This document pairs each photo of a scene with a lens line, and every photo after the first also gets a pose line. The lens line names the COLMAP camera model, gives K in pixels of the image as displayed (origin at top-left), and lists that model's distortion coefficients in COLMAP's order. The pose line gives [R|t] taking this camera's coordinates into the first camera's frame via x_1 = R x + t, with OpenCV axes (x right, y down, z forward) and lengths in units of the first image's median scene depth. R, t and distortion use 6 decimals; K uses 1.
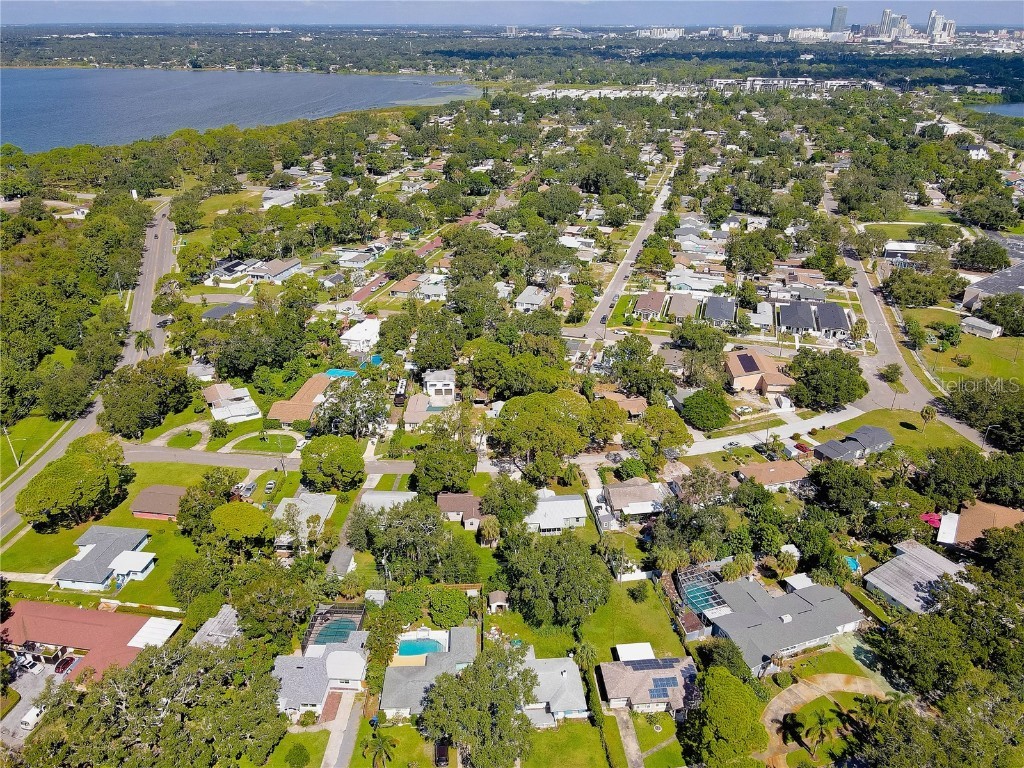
lens RADIAL K [[752.5, 0, 508.9], [0, 752.5, 381.7], [0, 0, 1]] dist [0.008999, 0.014328]
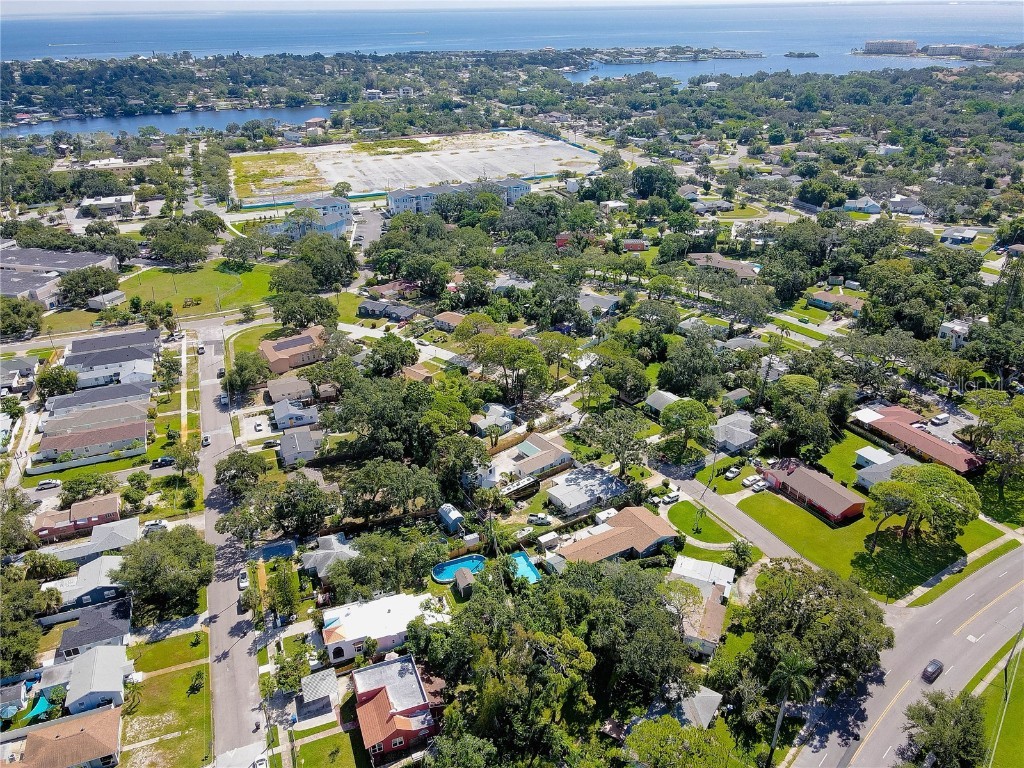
lens RADIAL K [[752.5, 0, 512.6], [0, 752.5, 386.6], [0, 0, 1]] dist [0.008999, 0.014328]
pose [[-0.612411, -0.350976, 0.708357, -0.674288], [0.353749, 0.679660, 0.642591, -0.582009], [-0.706976, 0.644111, -0.292073, 1.182686]]
